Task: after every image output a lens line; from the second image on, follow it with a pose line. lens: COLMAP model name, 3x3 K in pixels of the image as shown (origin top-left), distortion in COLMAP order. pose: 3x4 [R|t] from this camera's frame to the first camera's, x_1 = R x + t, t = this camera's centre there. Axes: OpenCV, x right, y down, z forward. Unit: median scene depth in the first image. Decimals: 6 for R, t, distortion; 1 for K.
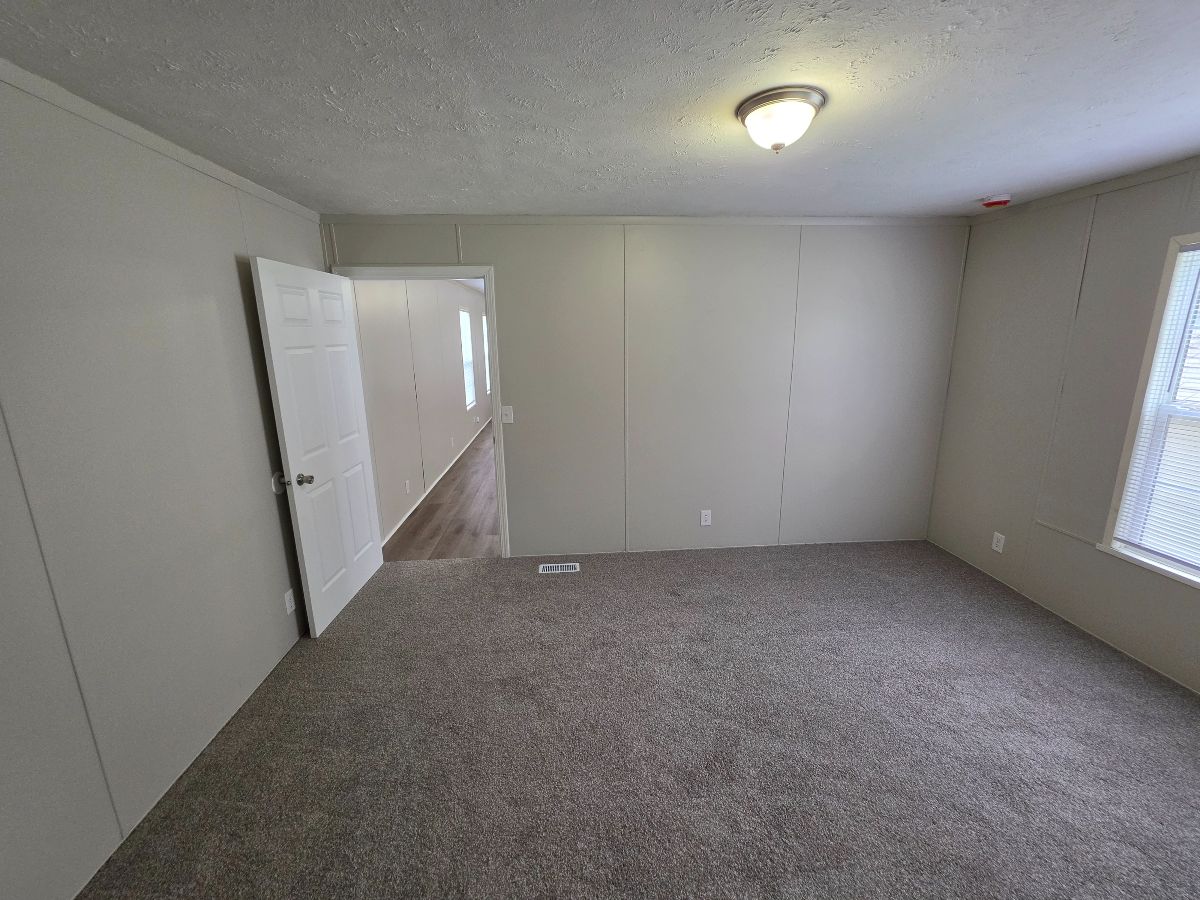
lens RADIAL K [[489.0, 0, 601.0], [0, 489.0, 447.4], [0, 0, 1]] dist [-0.004358, 0.000037]
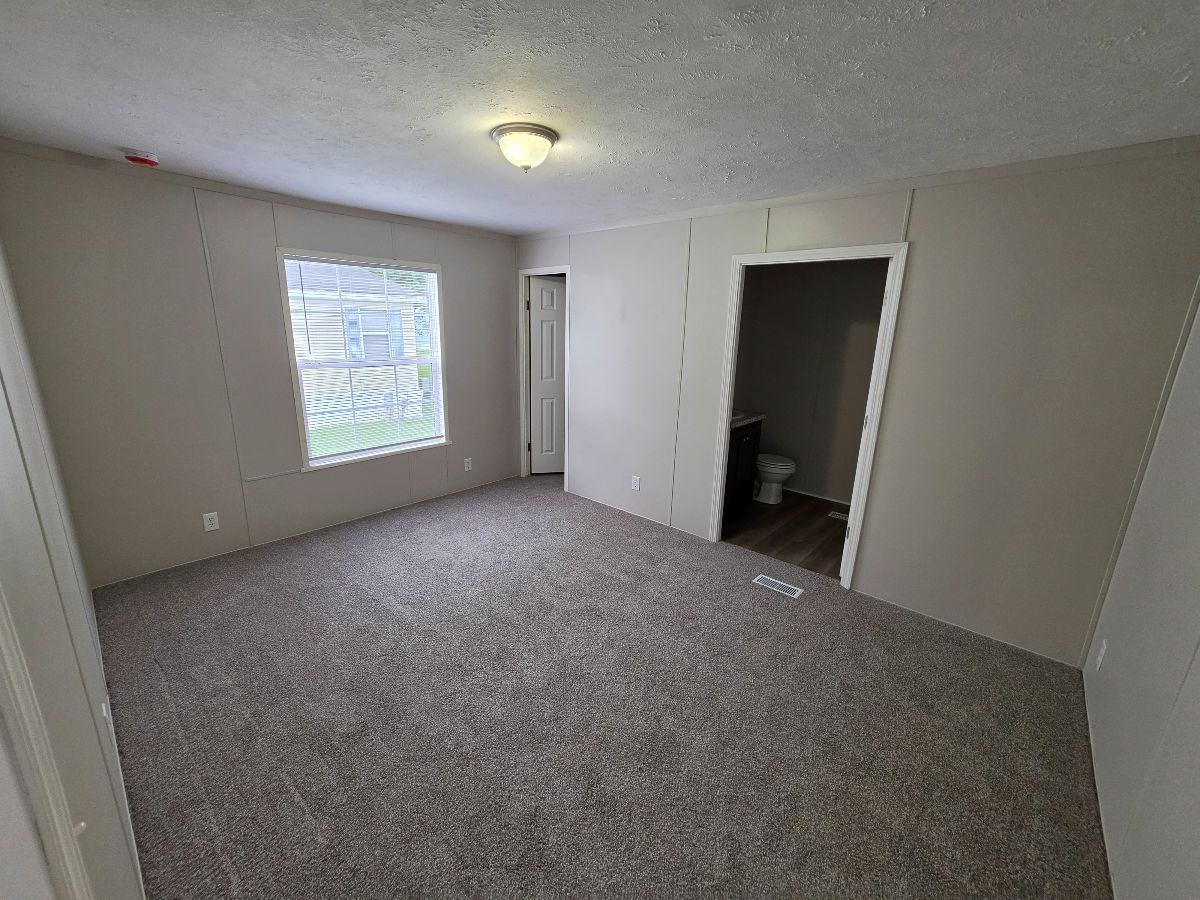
lens RADIAL K [[489.0, 0, 600.9], [0, 489.0, 448.5], [0, 0, 1]] dist [-0.004358, 0.000037]
pose [[-0.712559, -0.187798, 0.676012, -0.482496], [0.131764, 0.910549, 0.391841, -0.271442], [-0.689128, 0.368284, -0.624075, 1.192385]]
